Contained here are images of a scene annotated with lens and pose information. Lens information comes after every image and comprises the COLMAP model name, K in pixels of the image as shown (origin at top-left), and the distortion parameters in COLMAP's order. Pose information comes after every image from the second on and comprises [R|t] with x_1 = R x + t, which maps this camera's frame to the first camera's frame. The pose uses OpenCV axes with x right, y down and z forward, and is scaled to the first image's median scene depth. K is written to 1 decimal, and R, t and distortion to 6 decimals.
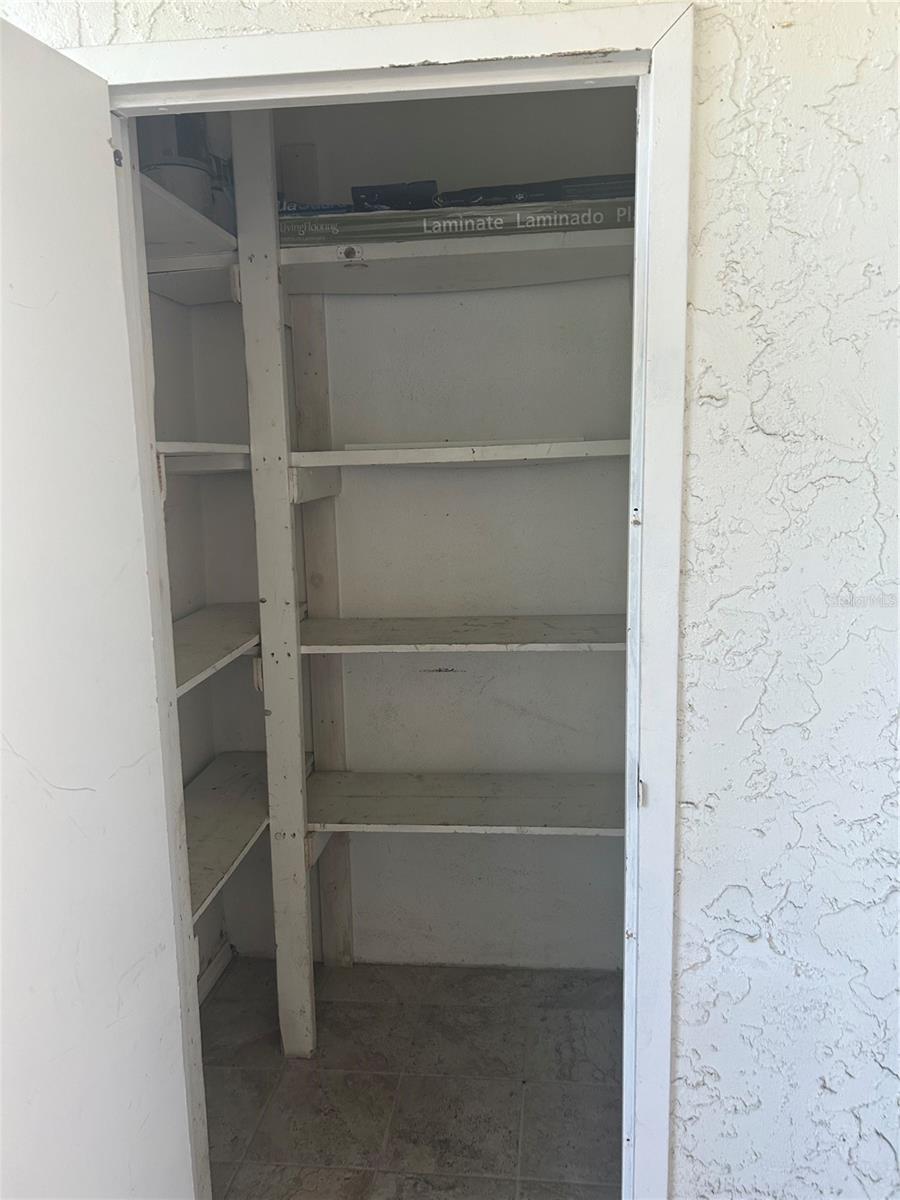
lens RADIAL K [[902.6, 0, 449.8], [0, 902.6, 598.9], [0, 0, 1]] dist [0.047109, -0.058714]
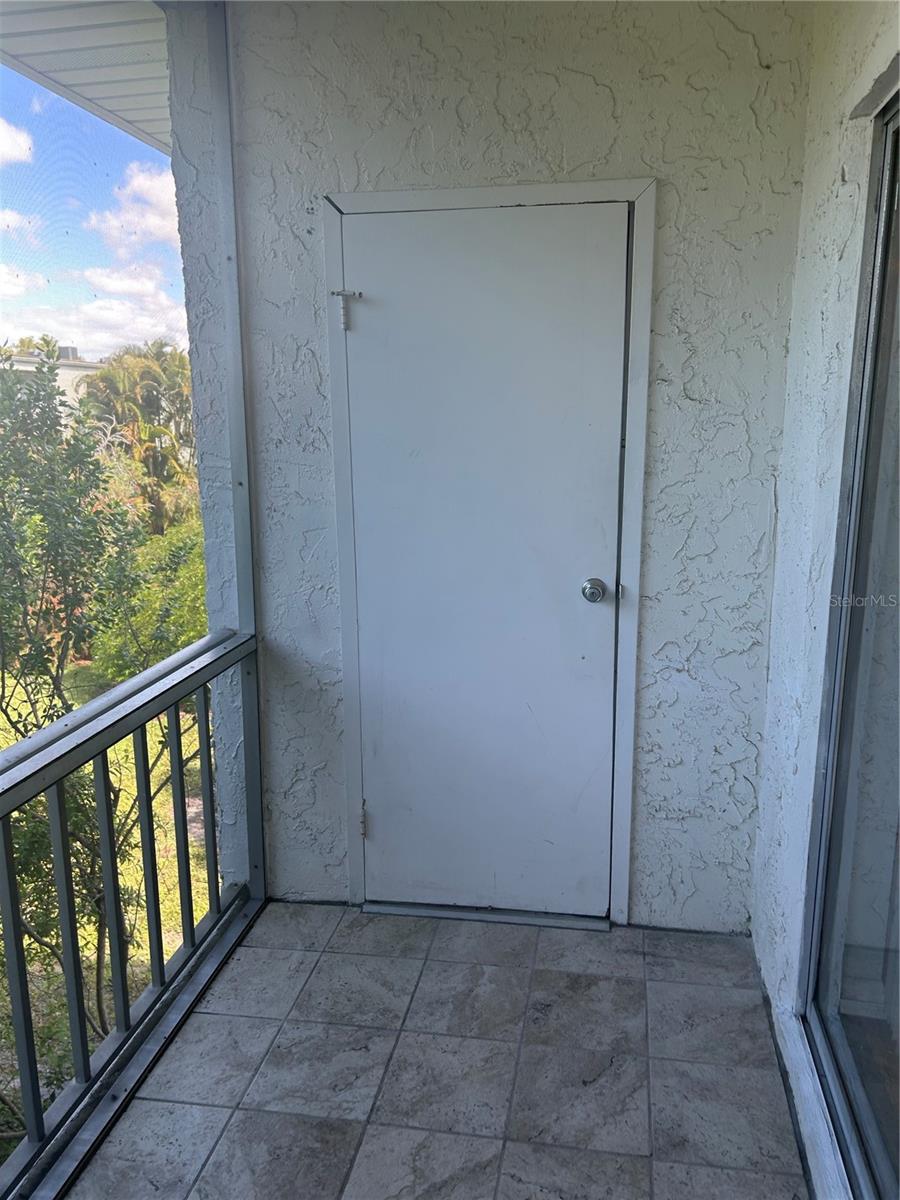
lens RADIAL K [[902.6, 0, 450.8], [0, 902.6, 600.8], [0, 0, 1]] dist [0.047109, -0.058714]
pose [[0.996724, 0.027100, -0.076206, -0.000011], [-0.023379, 0.998510, 0.049297, 0.152196], [0.077429, -0.047354, 0.995873, -0.921550]]
